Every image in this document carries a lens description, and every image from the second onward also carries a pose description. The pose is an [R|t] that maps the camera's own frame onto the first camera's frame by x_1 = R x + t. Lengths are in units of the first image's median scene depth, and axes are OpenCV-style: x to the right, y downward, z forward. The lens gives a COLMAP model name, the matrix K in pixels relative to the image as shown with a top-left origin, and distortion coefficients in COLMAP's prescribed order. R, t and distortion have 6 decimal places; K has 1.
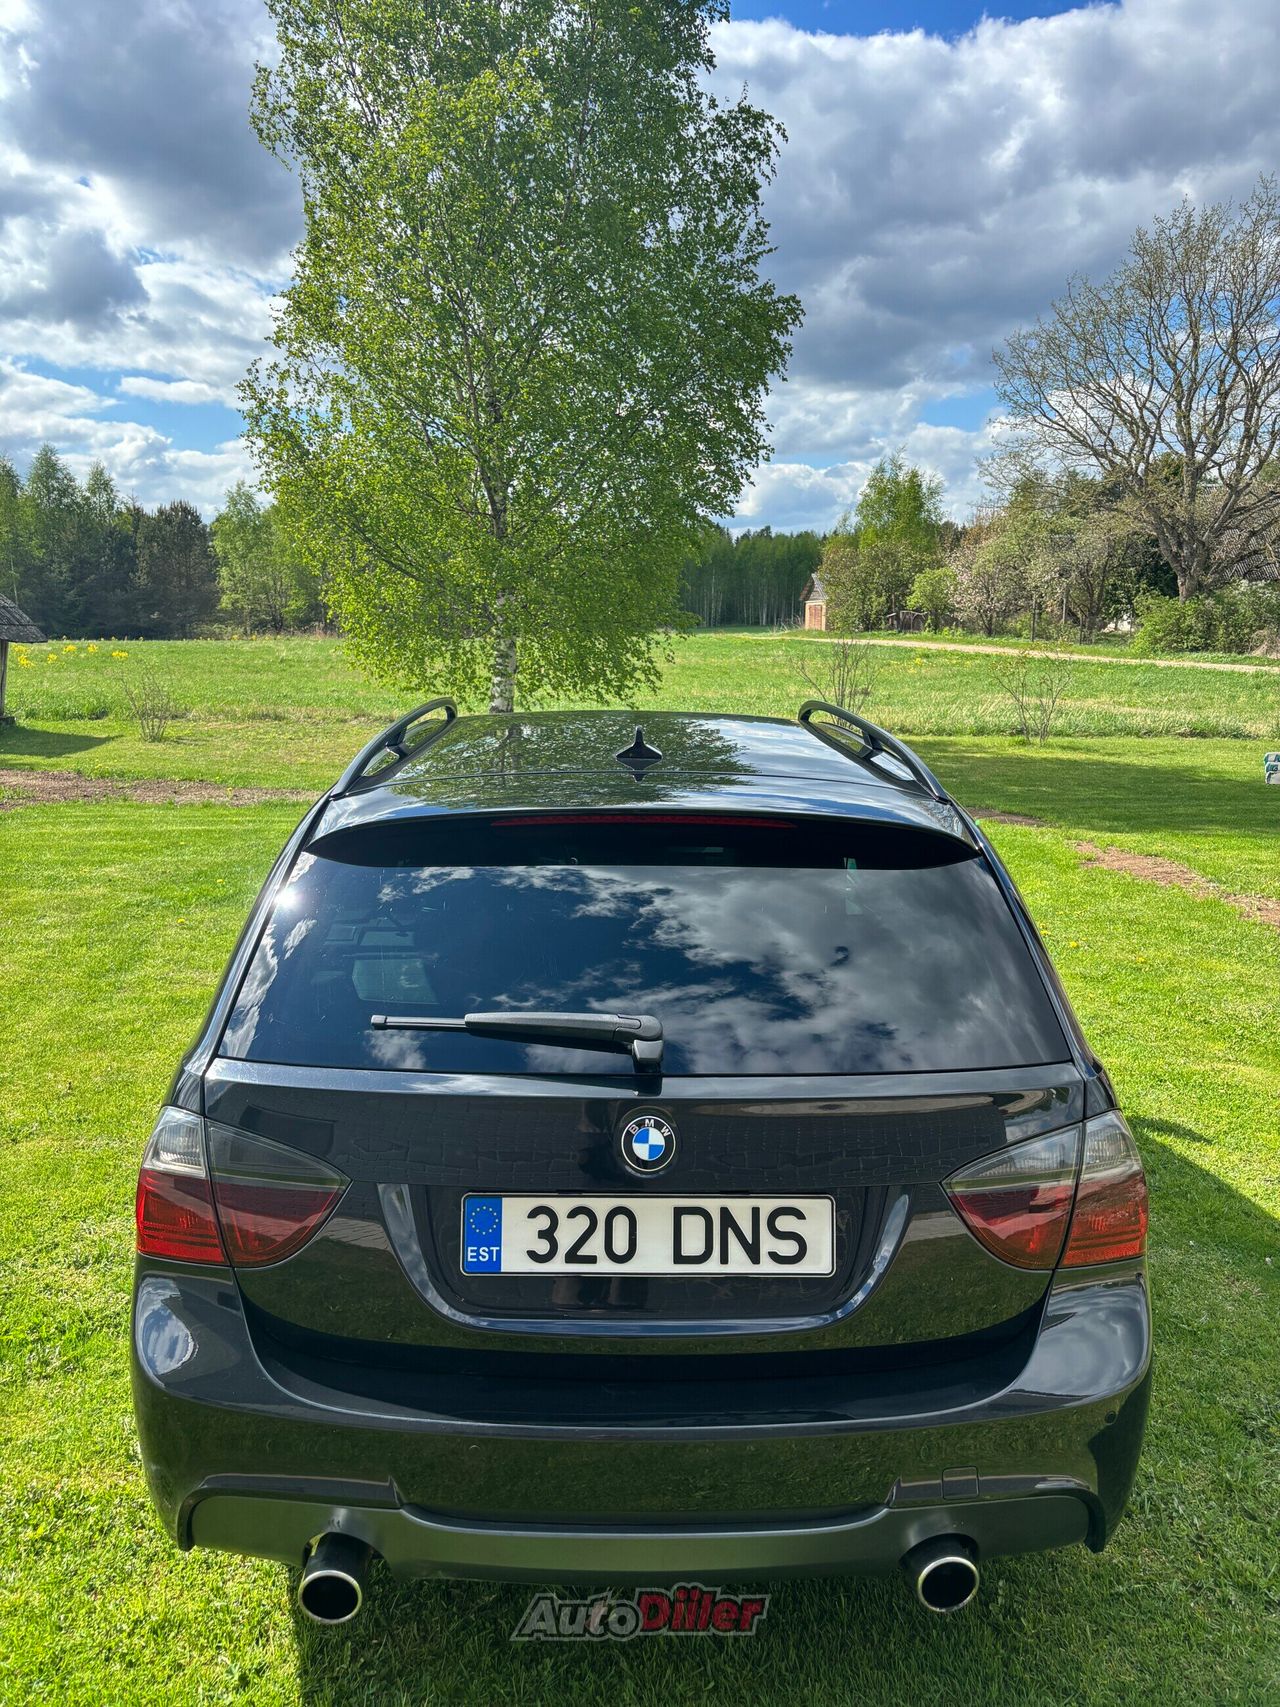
lens RADIAL K [[1303.4, 0, 637.7], [0, 1303.4, 855.9], [0, 0, 1]] dist [0.024909, 0.002295]
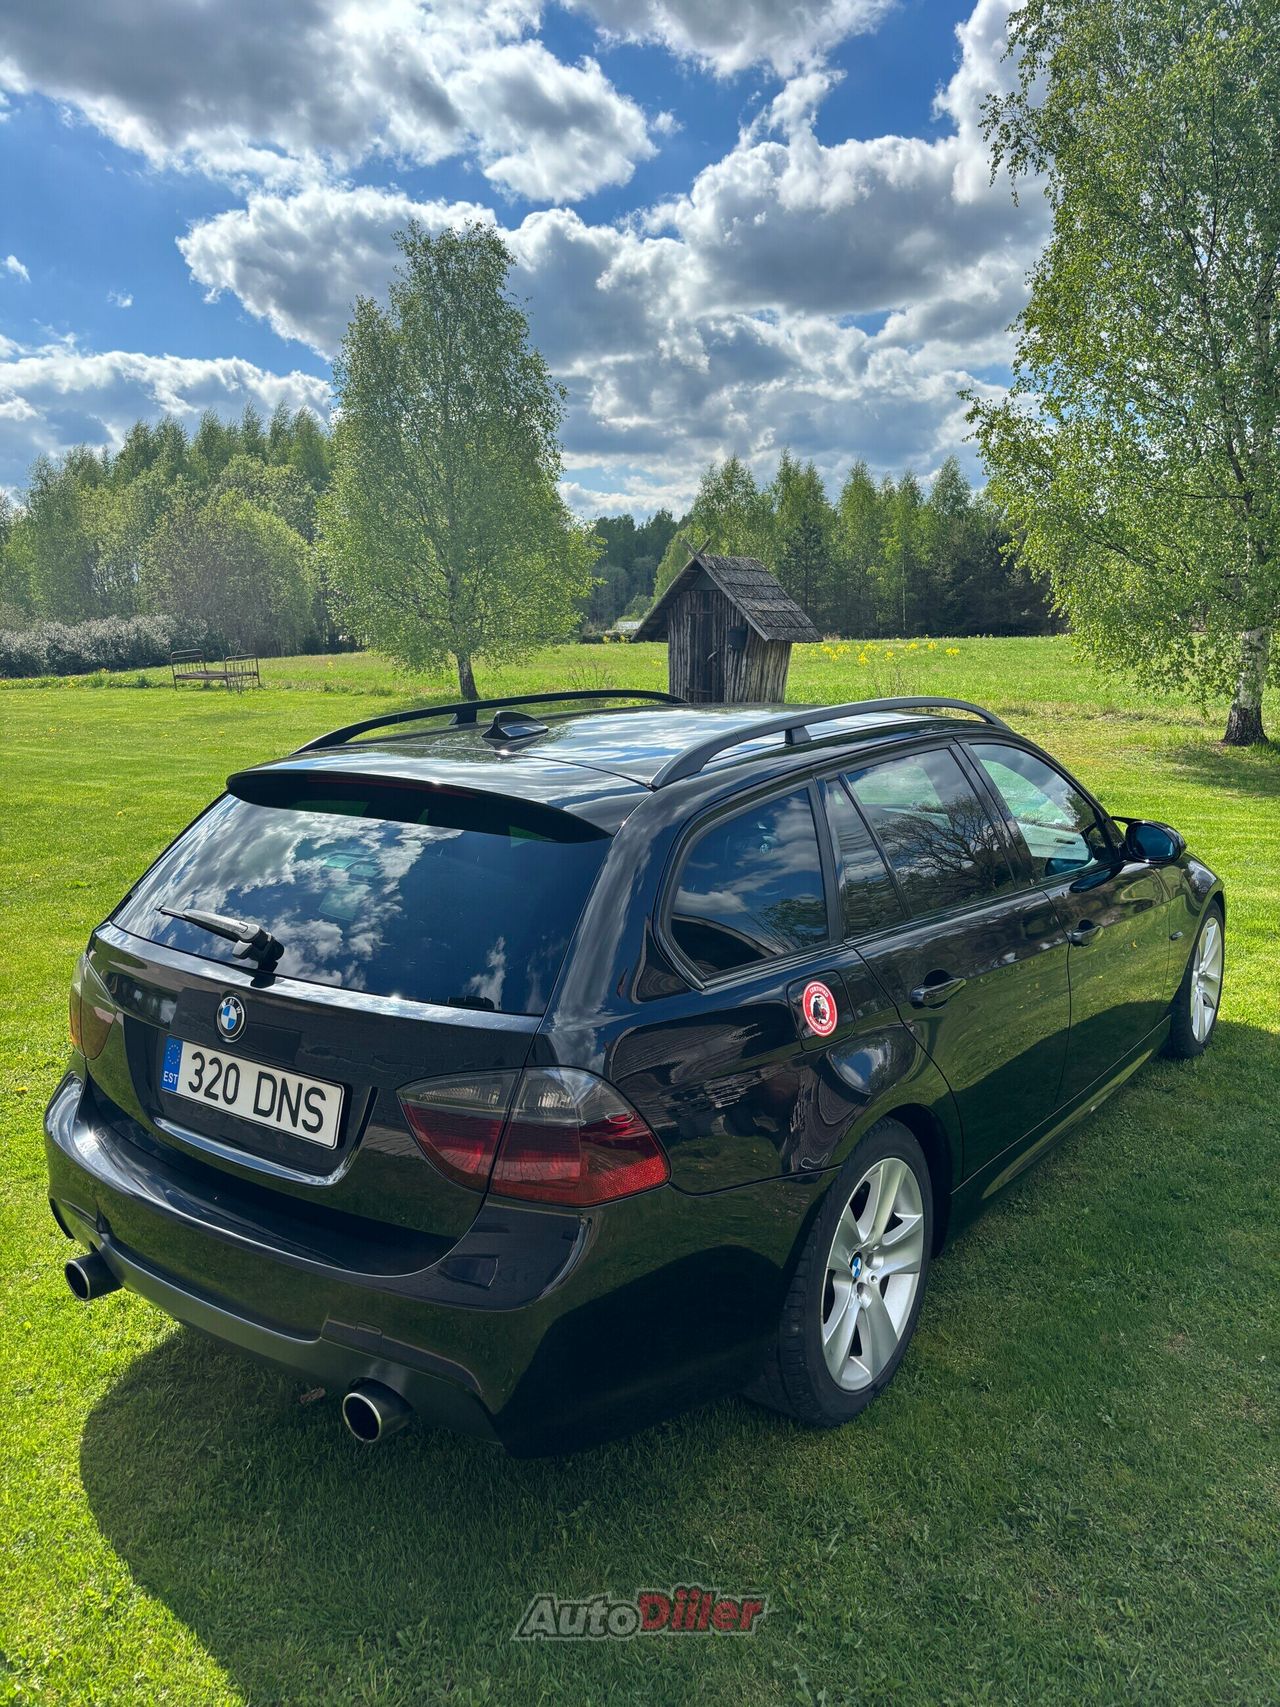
lens RADIAL K [[1303.4, 0, 637.7], [0, 1303.4, 855.9], [0, 0, 1]] dist [0.024909, 0.002295]
pose [[0.796191, 0.092663, -0.597908, 0.055029], [-0.090795, 0.995311, 0.033347, -0.001404], [0.598195, 0.027736, 0.800871, 0.007919]]
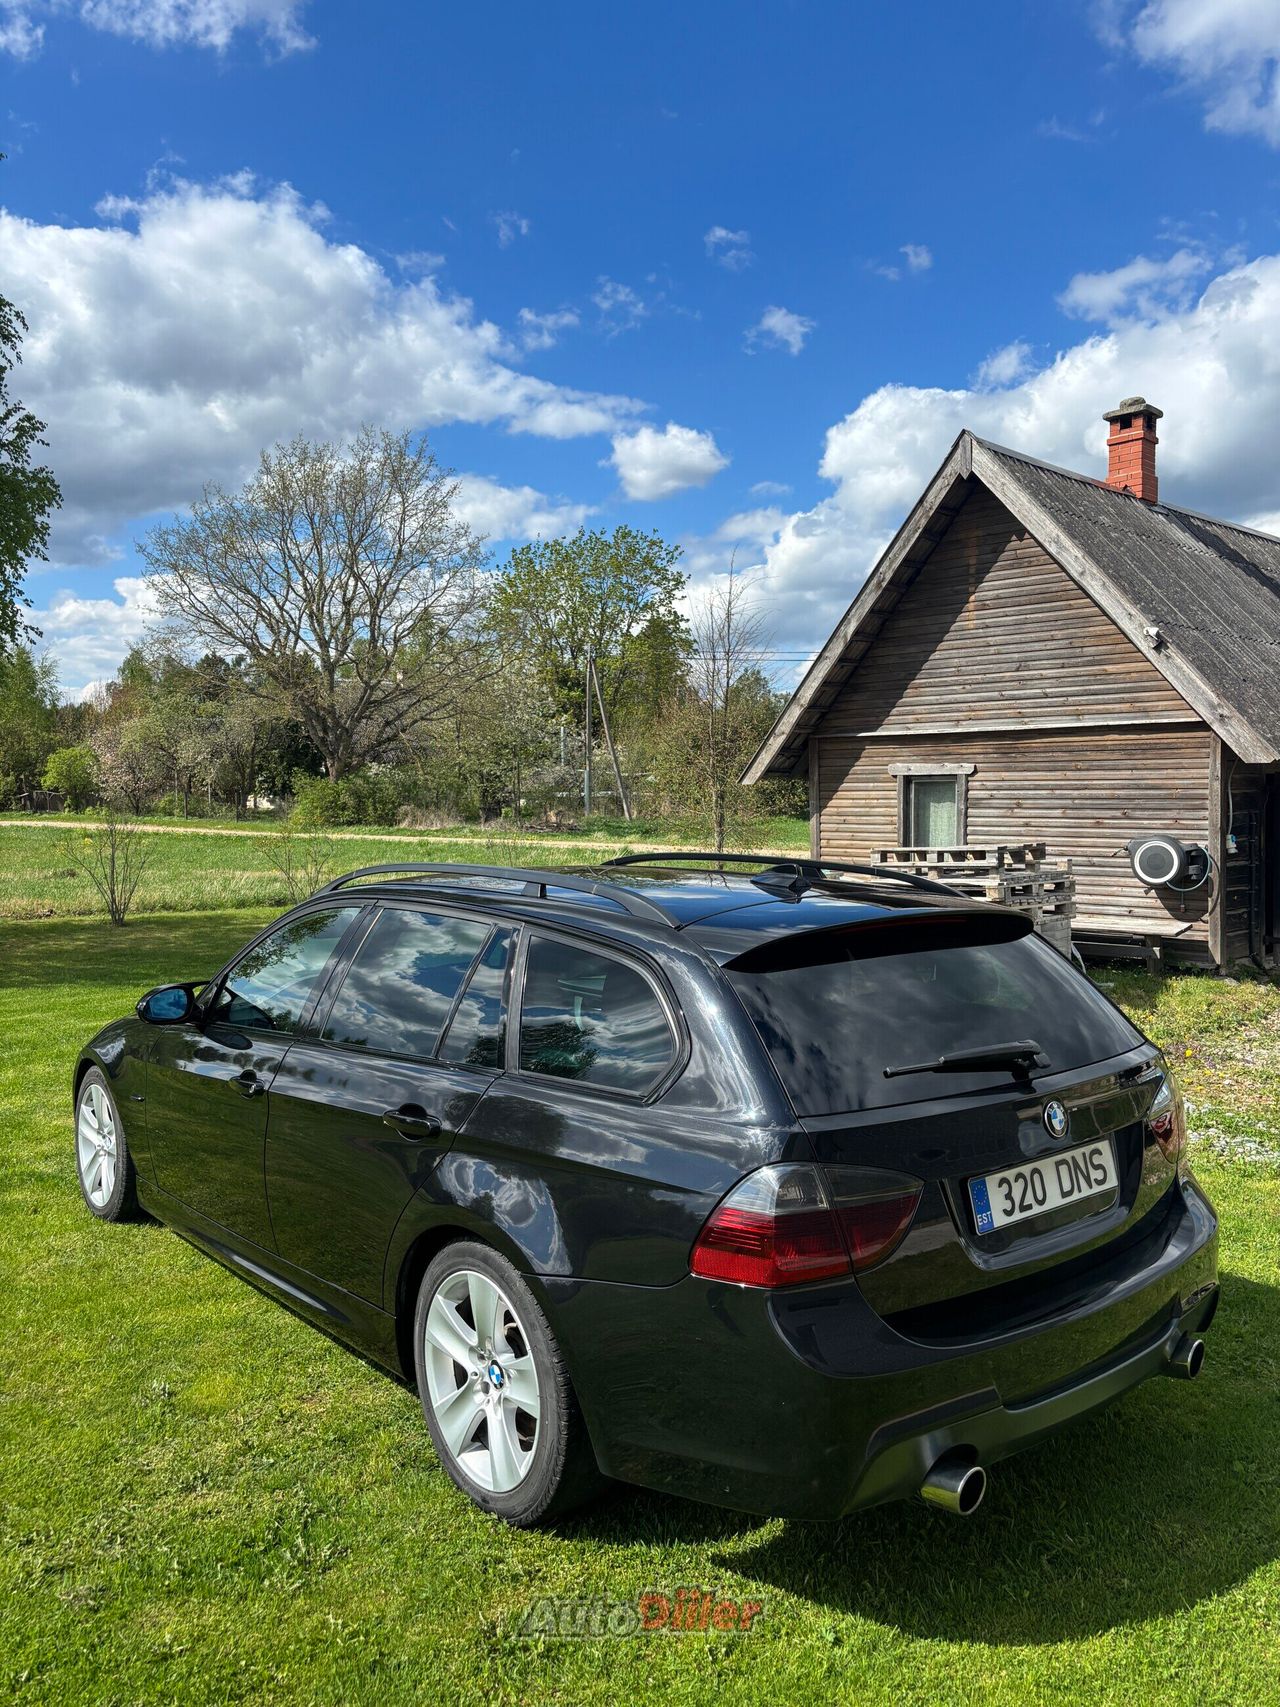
lens RADIAL K [[1289.6, 0, 640.0], [0, 1289.6, 853.5], [0, 0, 1]] dist [0.012290, 0.002543]
pose [[0.783327, -0.038438, 0.620420, -0.063730], [0.122325, 0.988102, -0.093227, -0.000376], [-0.609455, 0.148921, 0.778709, 0.002928]]
